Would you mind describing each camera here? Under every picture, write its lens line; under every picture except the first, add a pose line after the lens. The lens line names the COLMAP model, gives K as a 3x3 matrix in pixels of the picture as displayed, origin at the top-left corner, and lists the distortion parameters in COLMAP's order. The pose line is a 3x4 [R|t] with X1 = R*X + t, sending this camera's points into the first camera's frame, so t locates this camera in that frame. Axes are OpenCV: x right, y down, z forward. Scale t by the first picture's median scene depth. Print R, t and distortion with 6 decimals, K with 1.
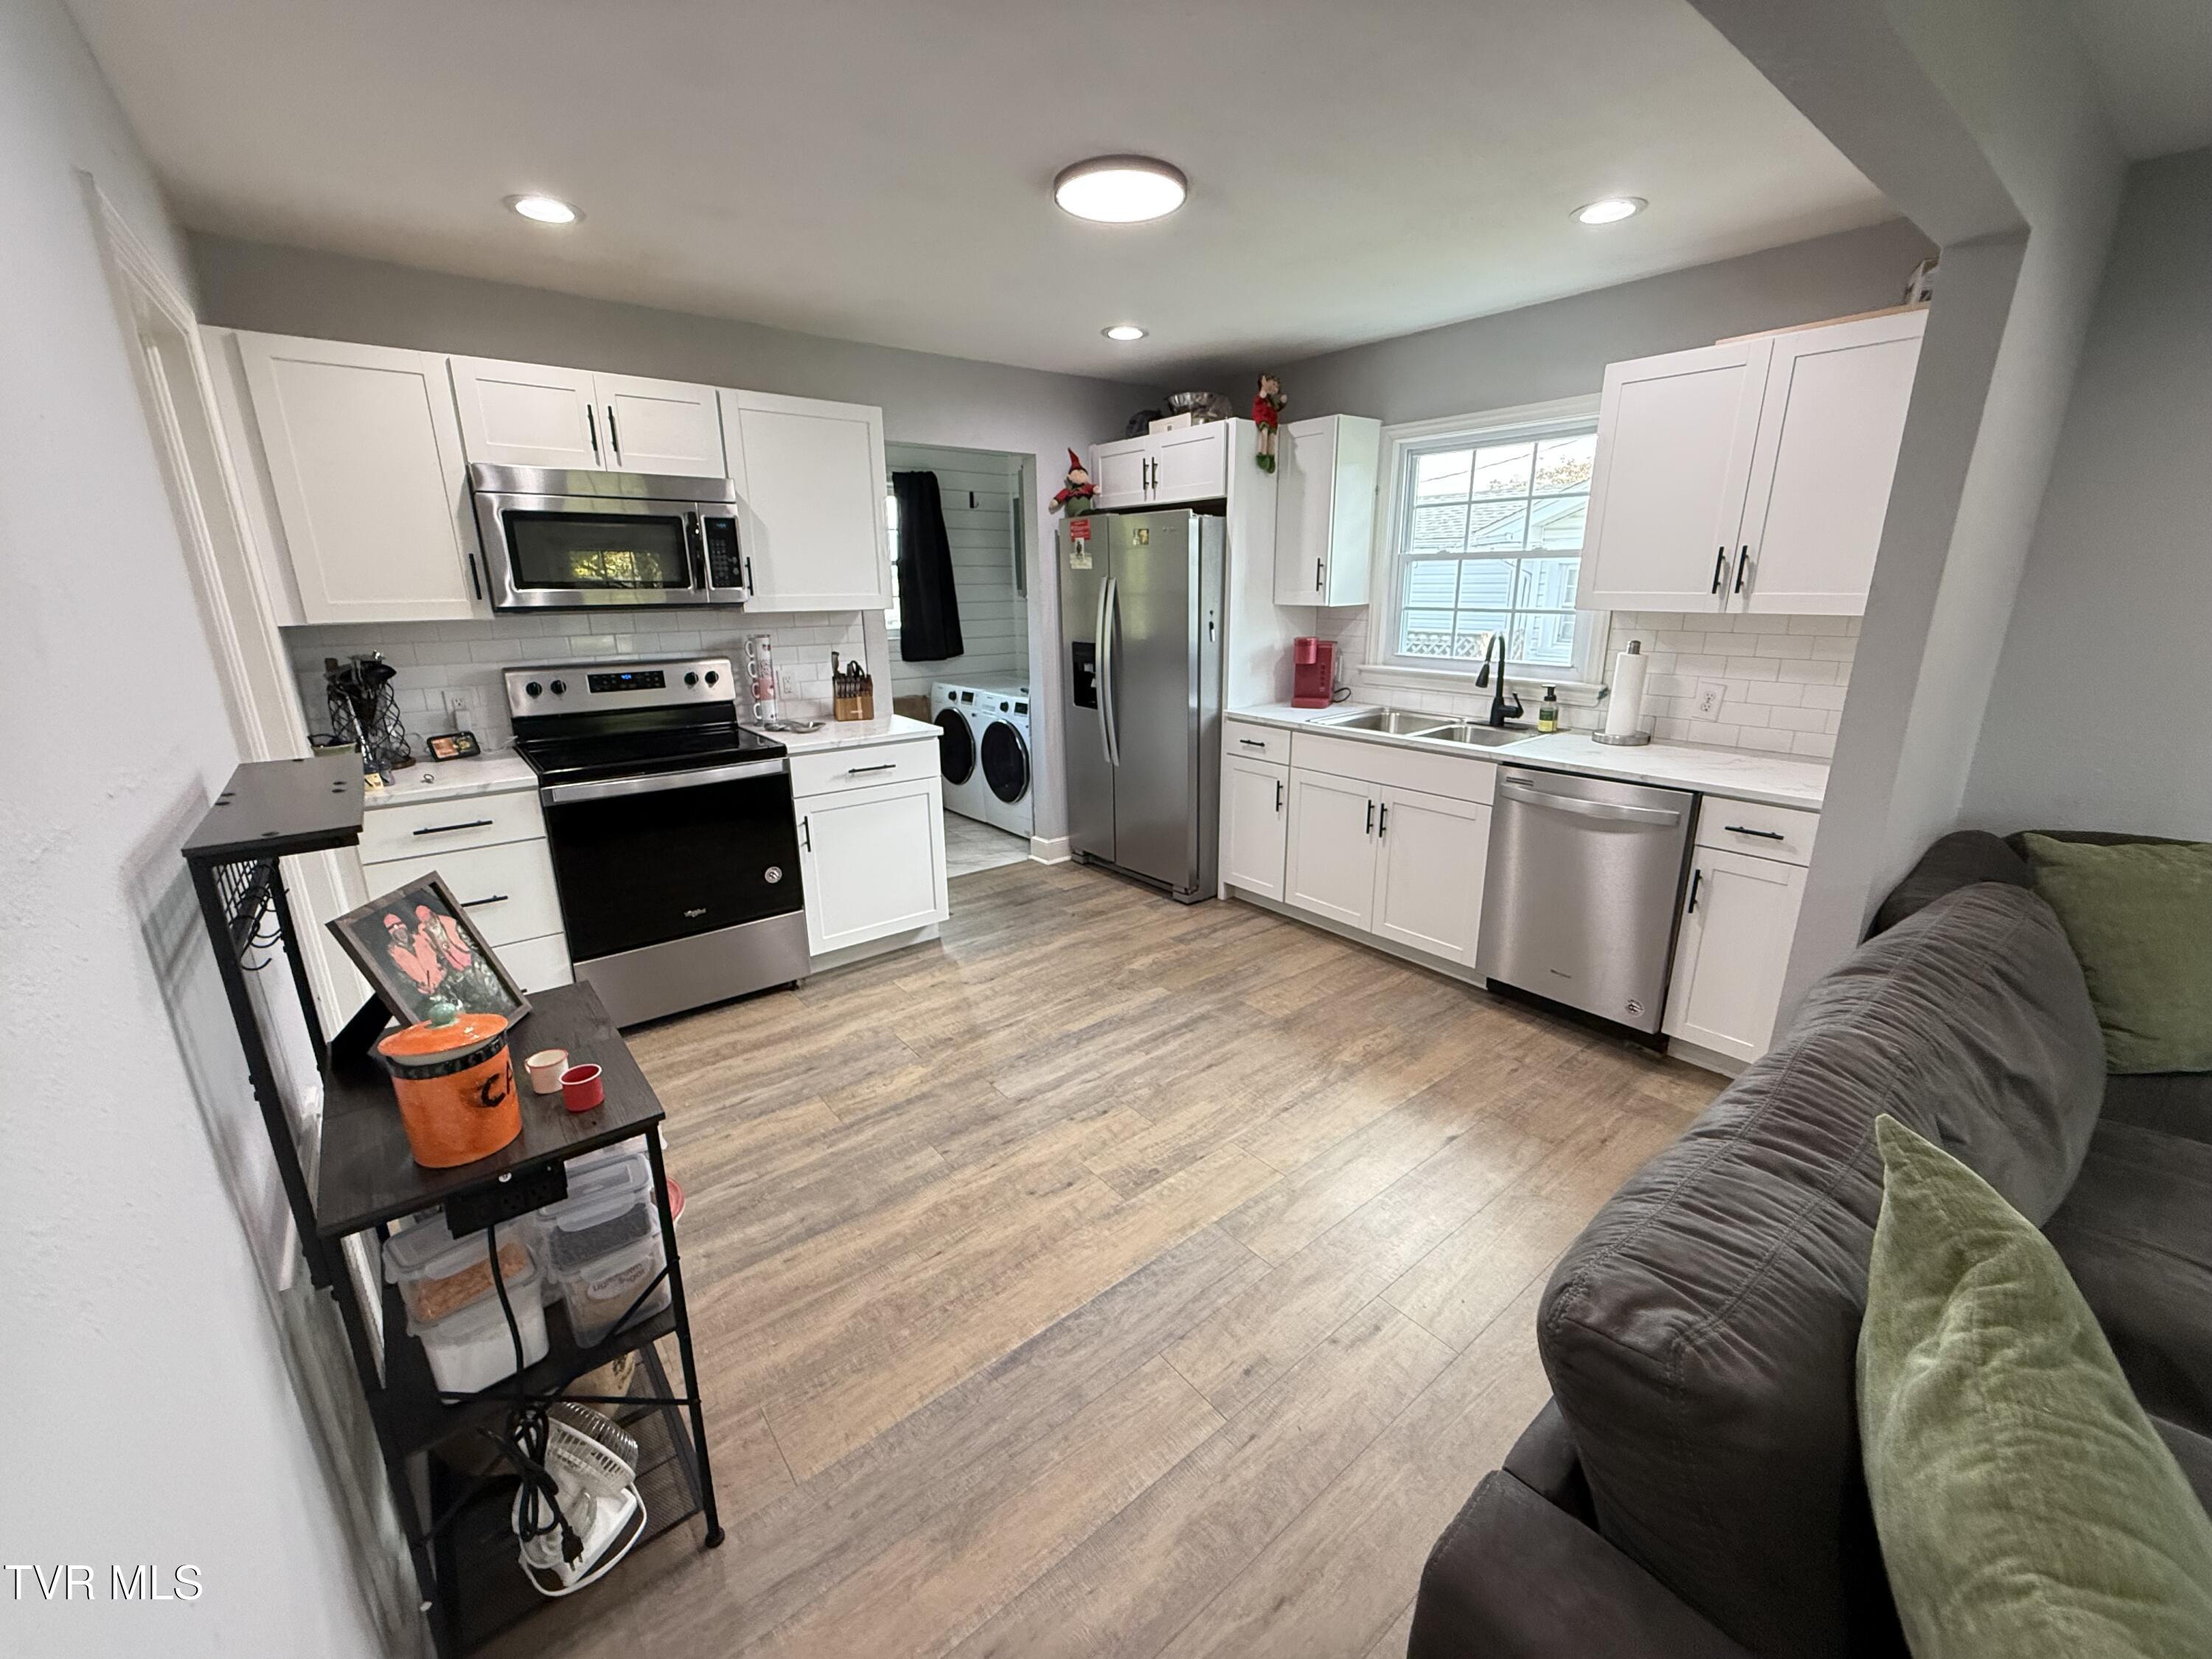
lens RADIAL K [[887.8, 0, 1116.1], [0, 887.8, 823.1], [0, 0, 1]] dist [-0.000858, -0.000358]
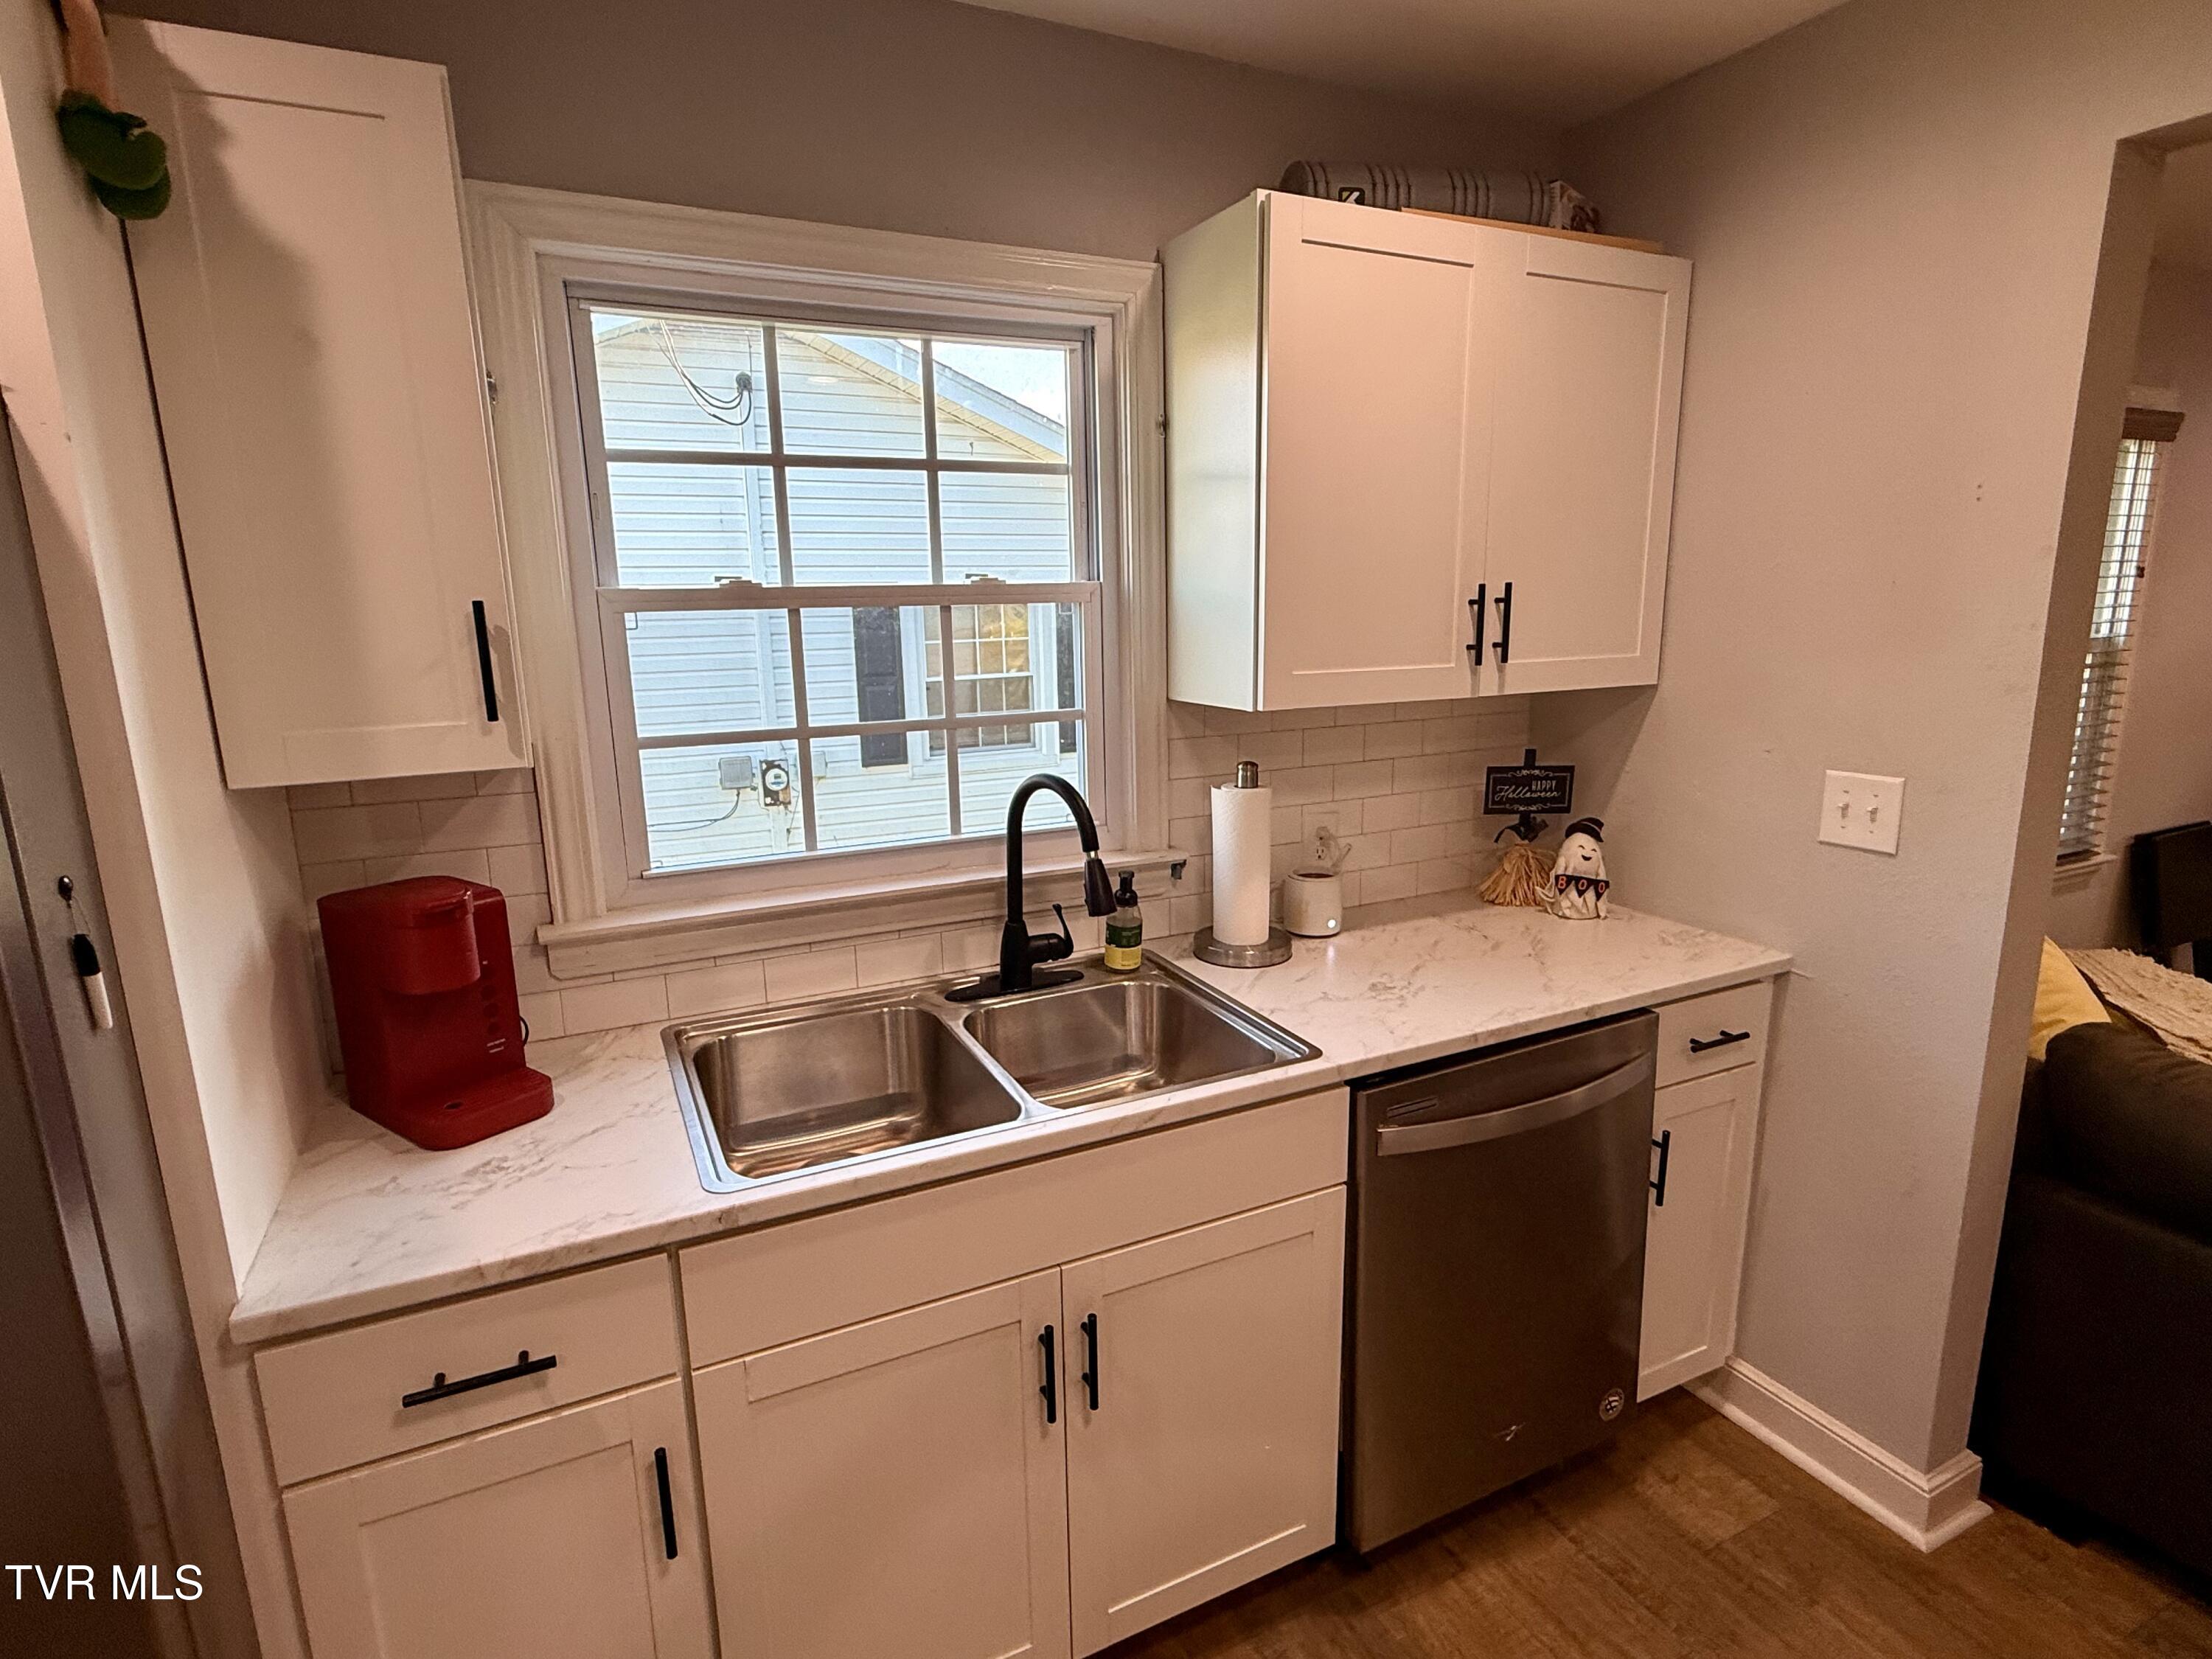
lens RADIAL K [[1141.4, 0, 1112.2], [0, 1141.4, 836.4], [0, 0, 1]] dist [0.005305, -0.002454]
pose [[0.232239, -0.194753, 0.952962, -0.074609], [0.276142, 0.952637, 0.127390, -0.241248], [-0.932636, 0.233568, 0.275019, 0.807176]]
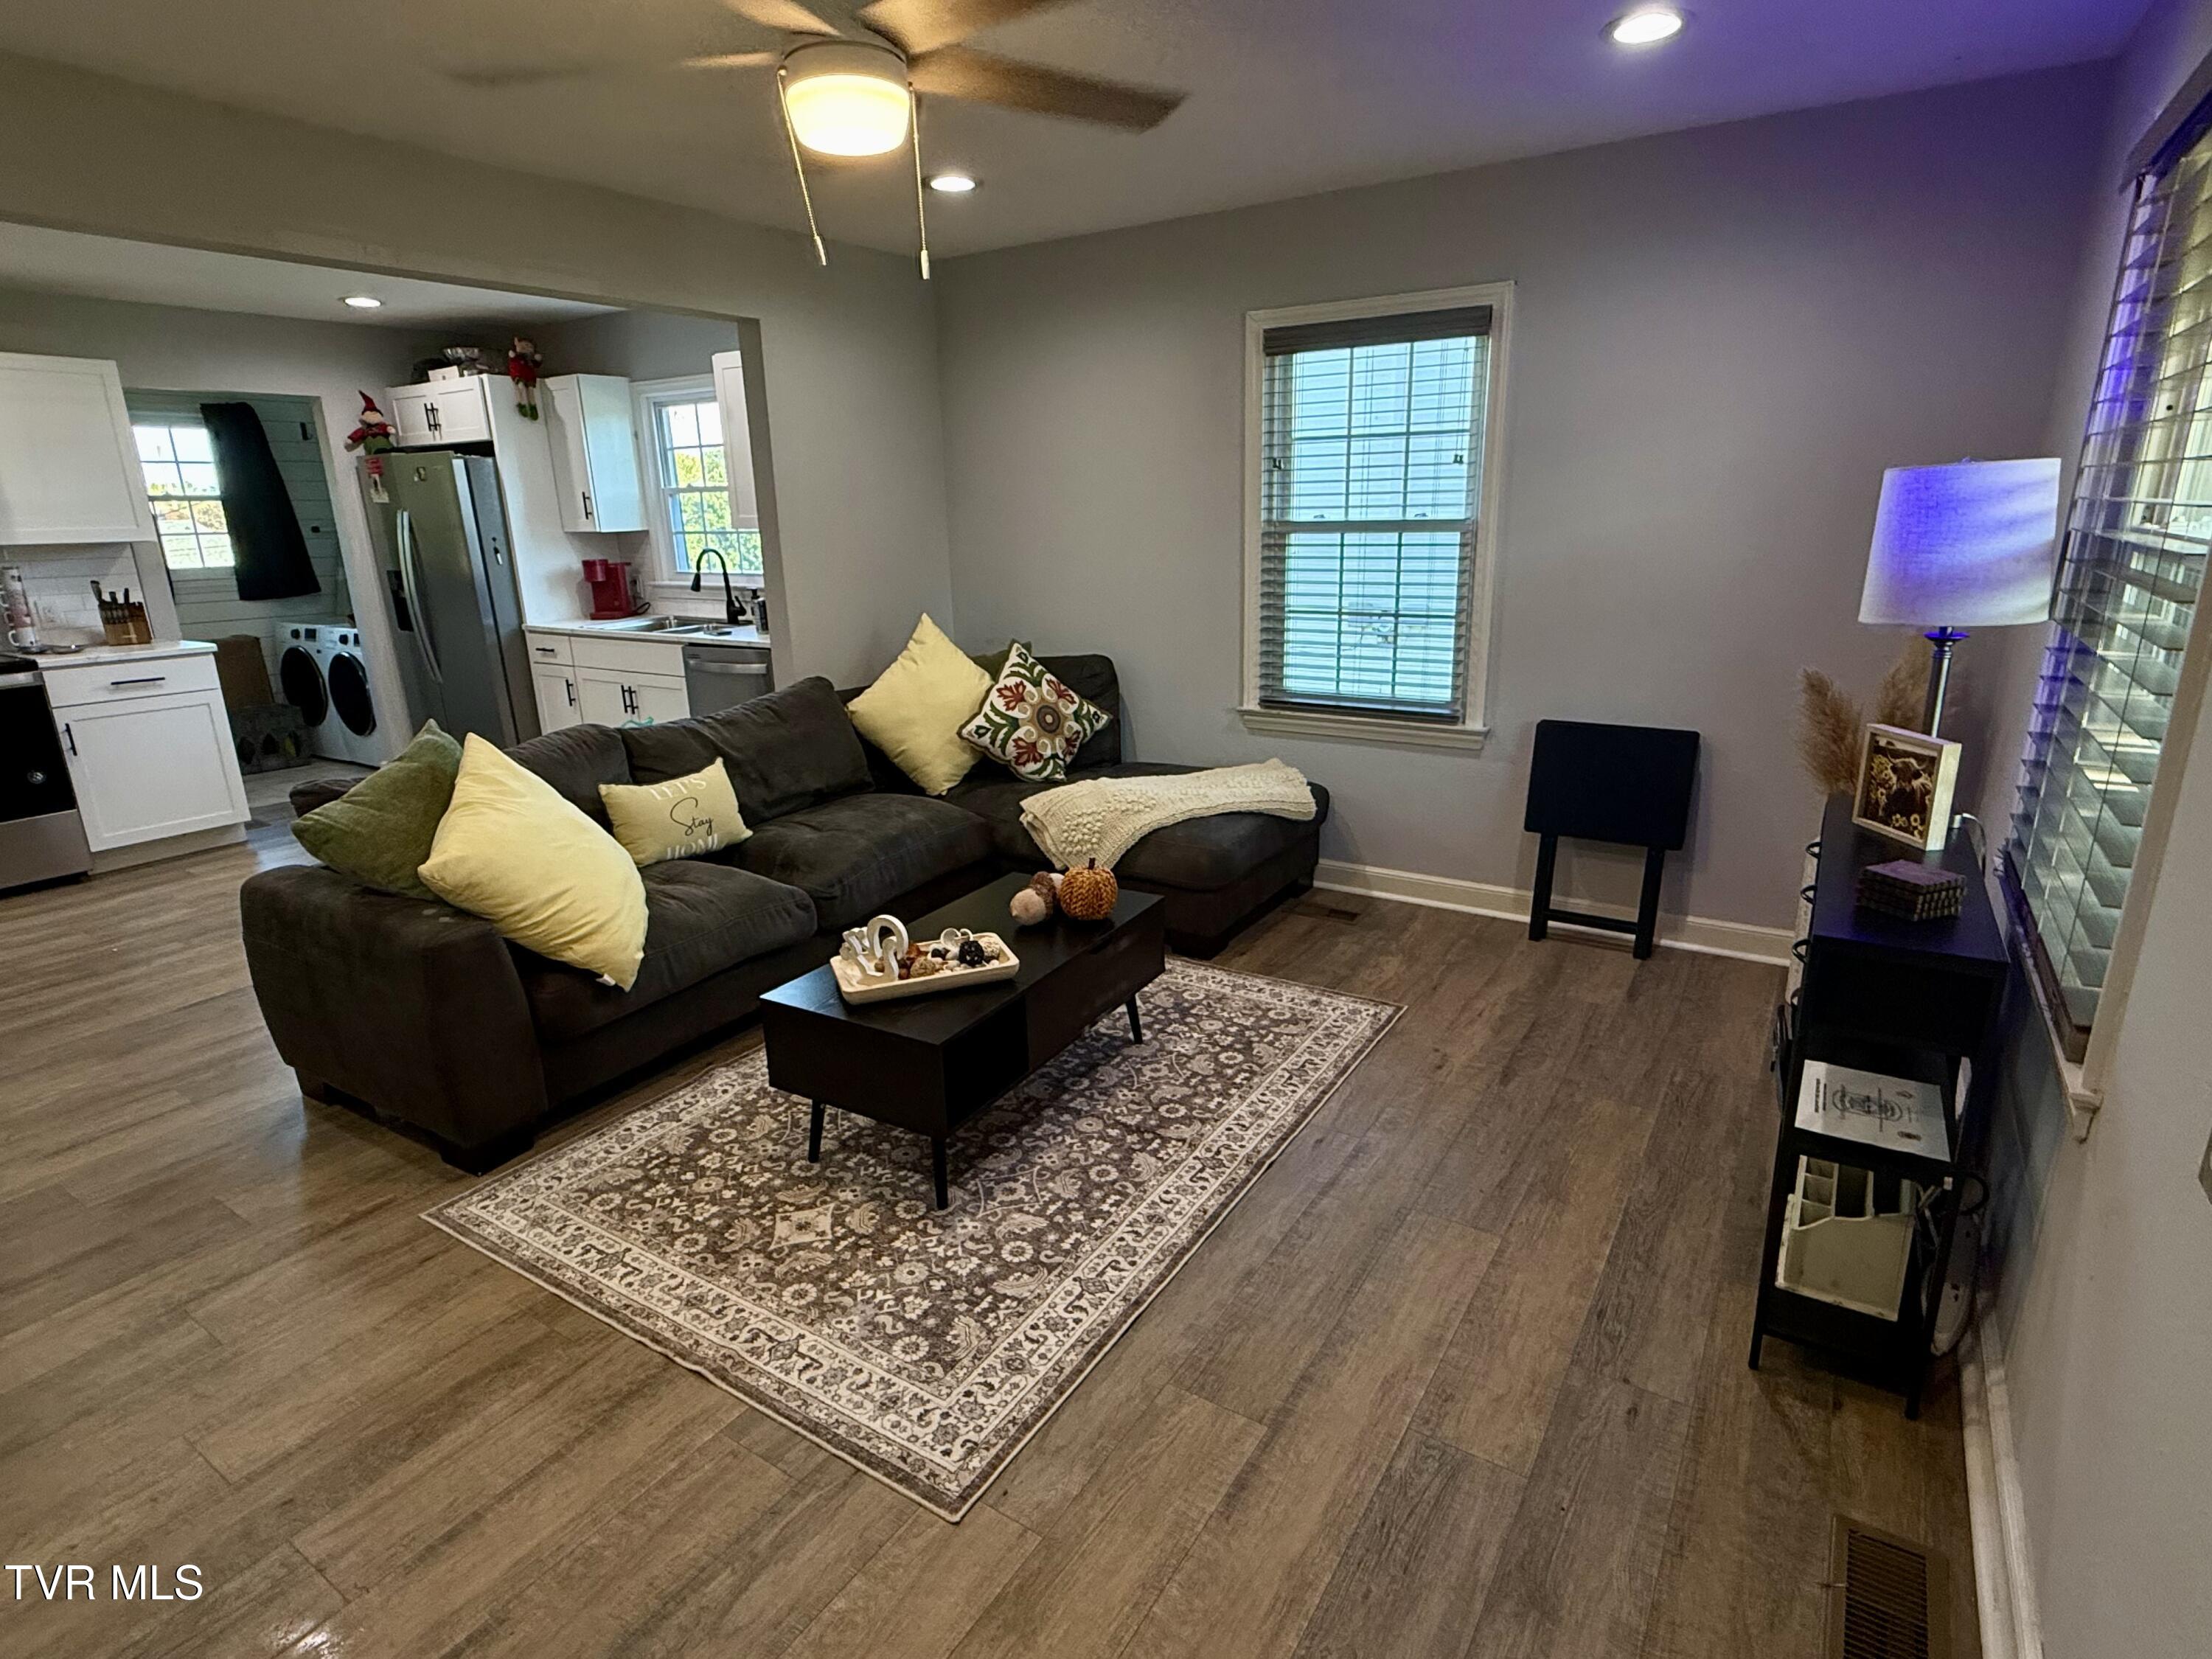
lens RADIAL K [[1141.4, 0, 1108.1], [0, 1141.4, 821.9], [0, 0, 1]] dist [0.005305, -0.002454]
pose [[0.951684, -0.093052, 0.292640, 0.442233], [0.093902, 0.995519, 0.011175, 0.209331], [-0.292369, 0.016844, 0.956157, -0.727226]]
